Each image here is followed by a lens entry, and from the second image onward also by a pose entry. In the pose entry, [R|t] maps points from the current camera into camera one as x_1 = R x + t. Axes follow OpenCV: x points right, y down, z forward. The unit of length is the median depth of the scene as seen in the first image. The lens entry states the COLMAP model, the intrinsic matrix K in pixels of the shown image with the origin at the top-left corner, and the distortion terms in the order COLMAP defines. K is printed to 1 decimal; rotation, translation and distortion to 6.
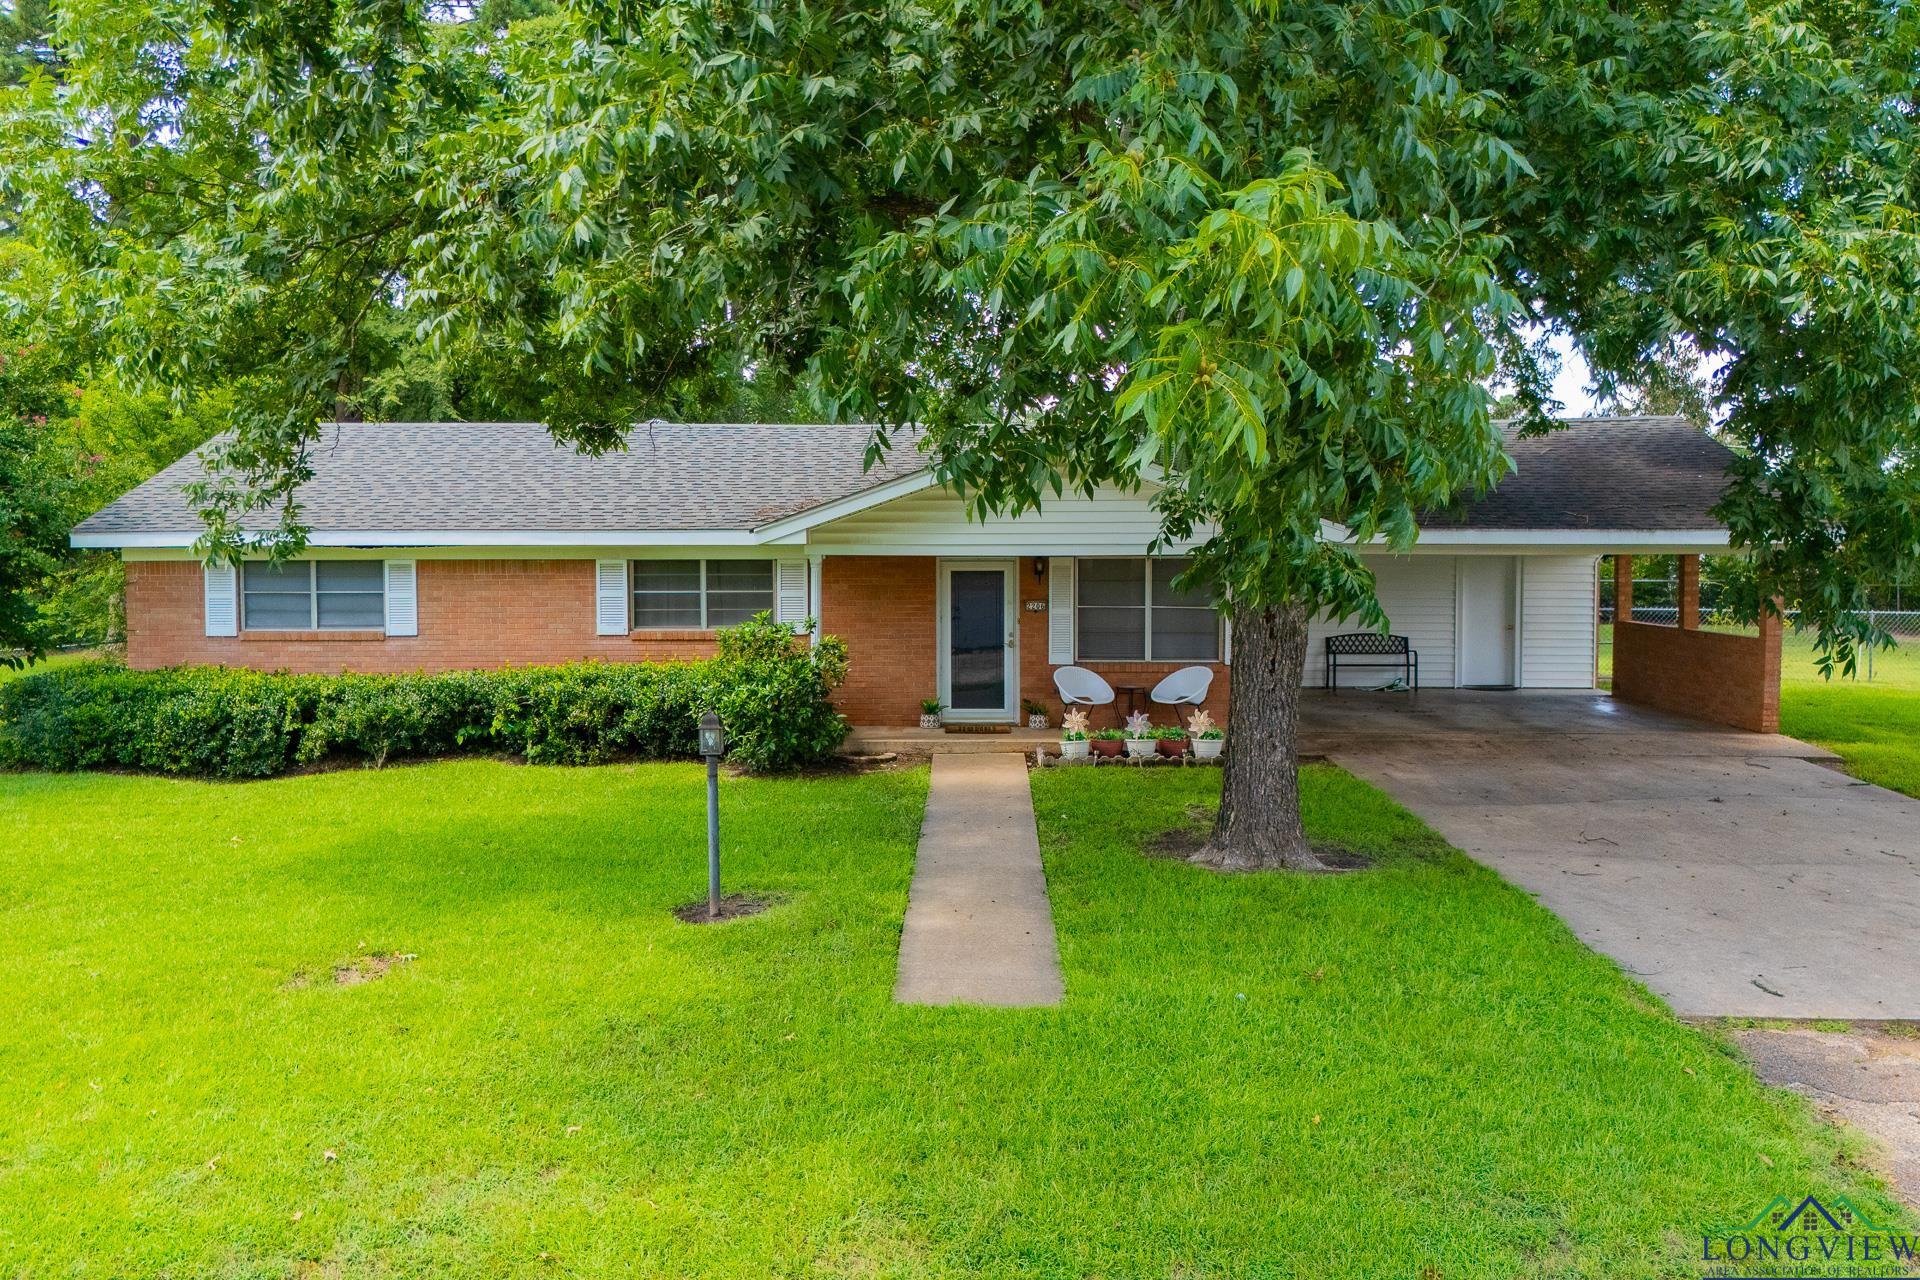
lens RADIAL K [[1328.2, 0, 960.0], [0, 1328.2, 640.0], [0, 0, 1]] dist [-0.002248, -0.000953]
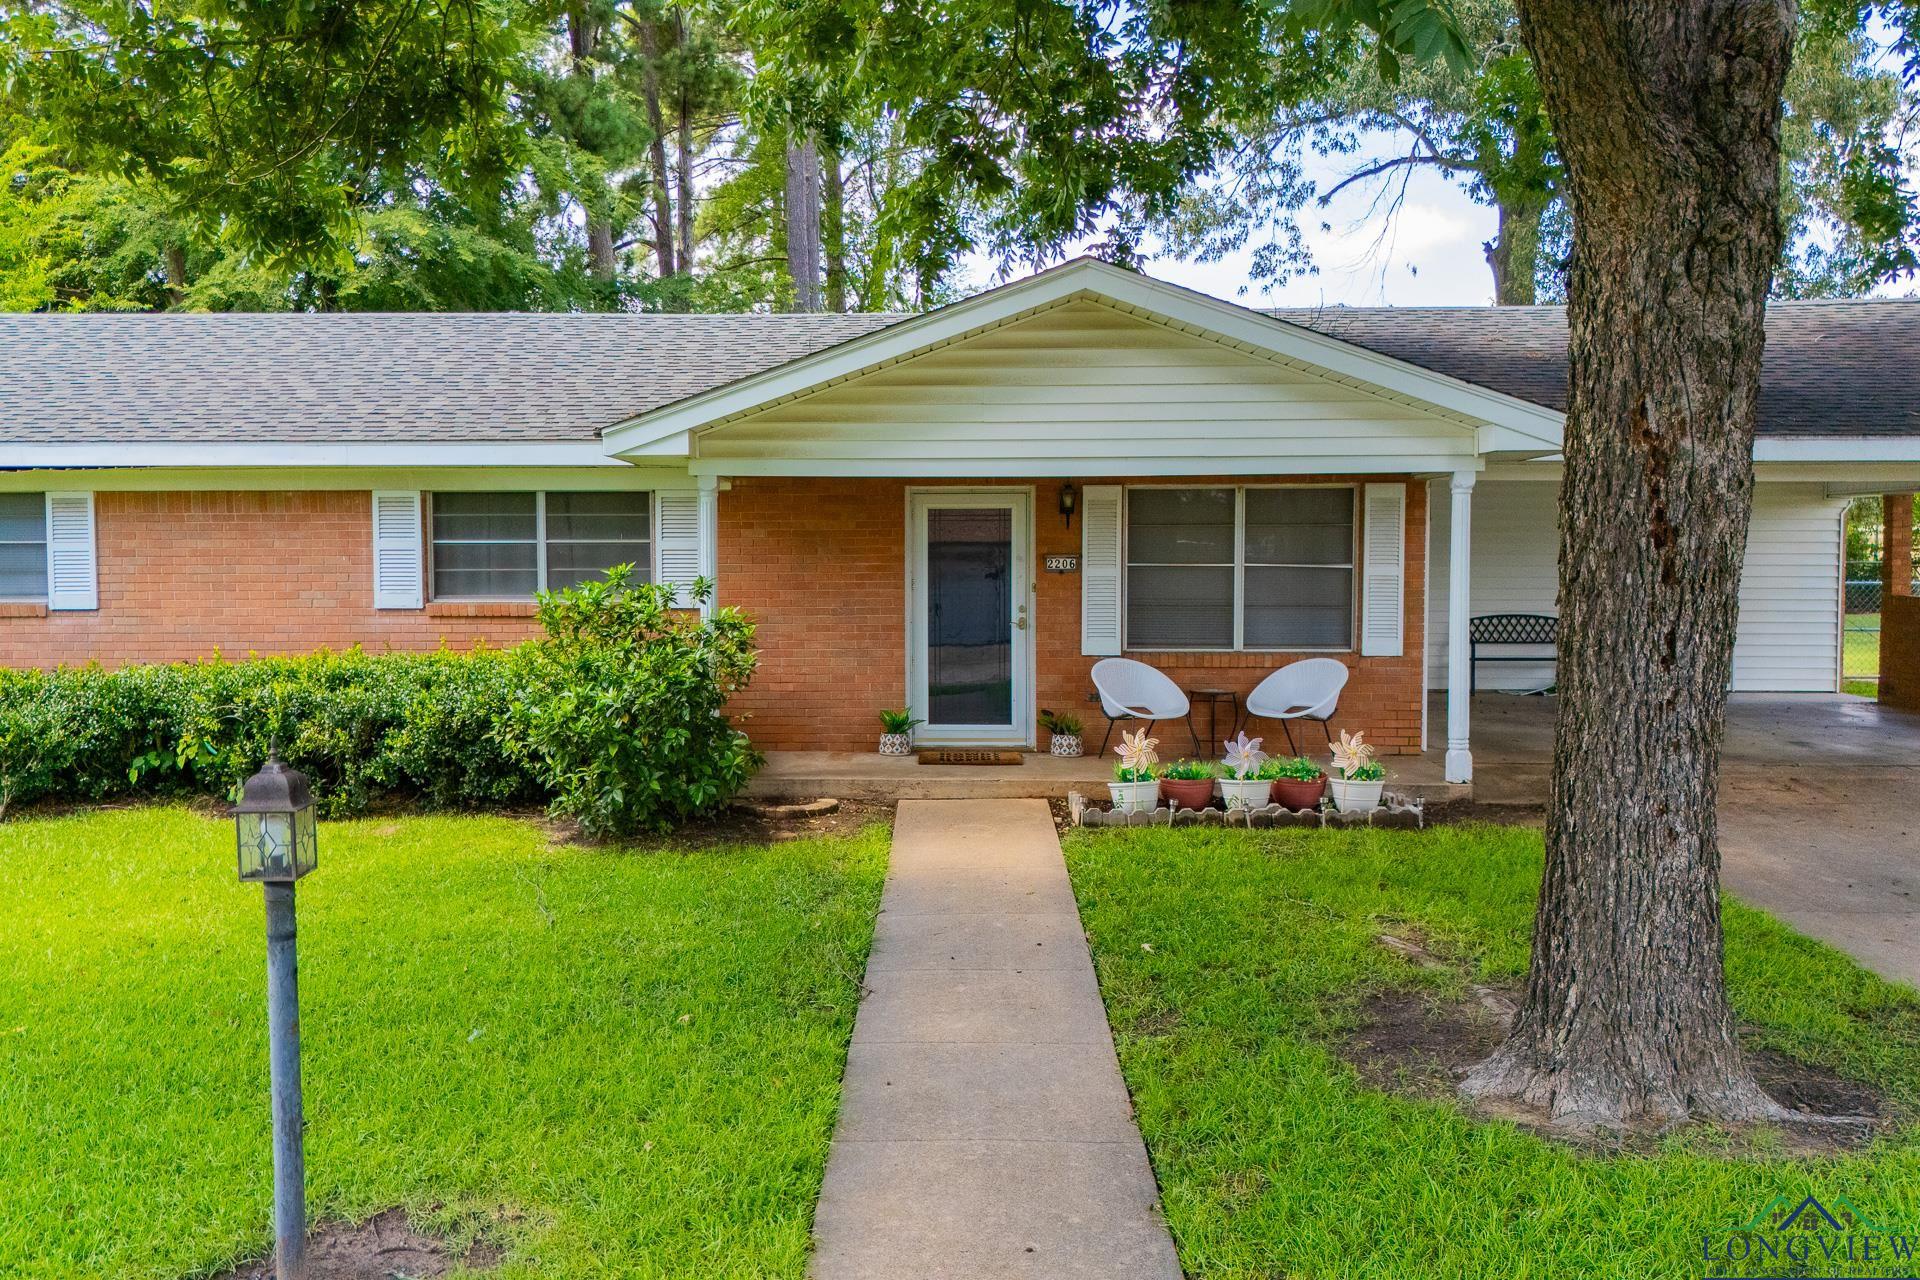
lens RADIAL K [[1328.2, 0, 960.0], [0, 1328.2, 640.0], [0, 0, 1]] dist [-0.002248, -0.000953]
pose [[0.999898, 0.001390, 0.014202, -0.000552], [-0.001395, 0.999999, 0.000380, 0.011274], [-0.014202, -0.000400, 0.999899, 0.376726]]
